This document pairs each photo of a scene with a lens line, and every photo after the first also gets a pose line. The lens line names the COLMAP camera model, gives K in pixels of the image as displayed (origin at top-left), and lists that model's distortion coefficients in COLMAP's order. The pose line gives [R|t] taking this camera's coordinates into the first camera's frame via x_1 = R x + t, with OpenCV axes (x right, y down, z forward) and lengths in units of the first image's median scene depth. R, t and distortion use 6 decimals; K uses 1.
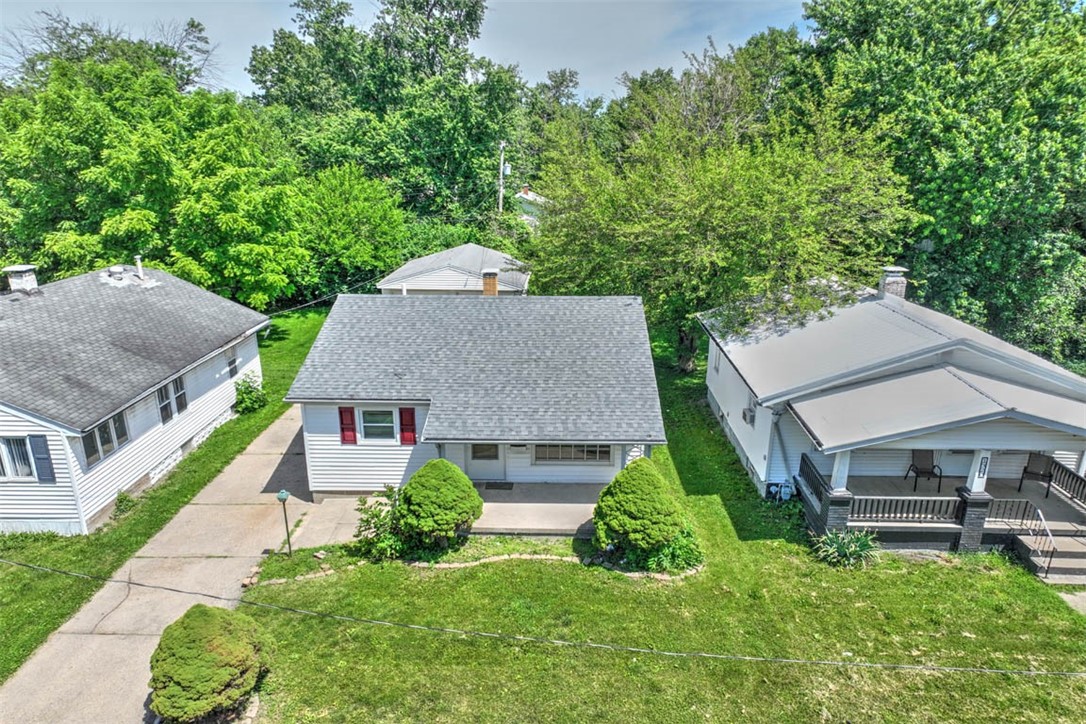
lens RADIAL K [[754.7, 0, 549.6], [0, 754.7, 384.7], [0, 0, 1]] dist [-0.001308, 0.004597]
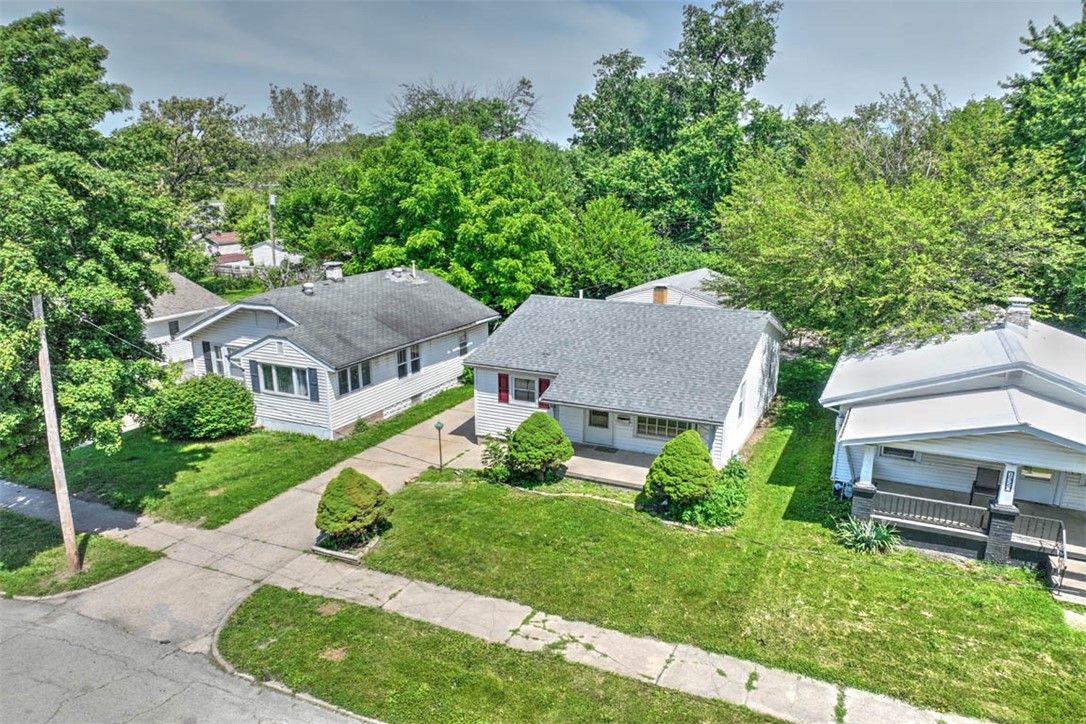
lens RADIAL K [[754.7, 0, 540.8], [0, 754.7, 362.3], [0, 0, 1]] dist [-0.001308, 0.004597]
pose [[0.909340, 0.093657, -0.405375, 0.287558], [-0.121647, 0.991607, -0.043782, 0.052134], [0.397873, 0.089126, 0.913101, -0.168568]]
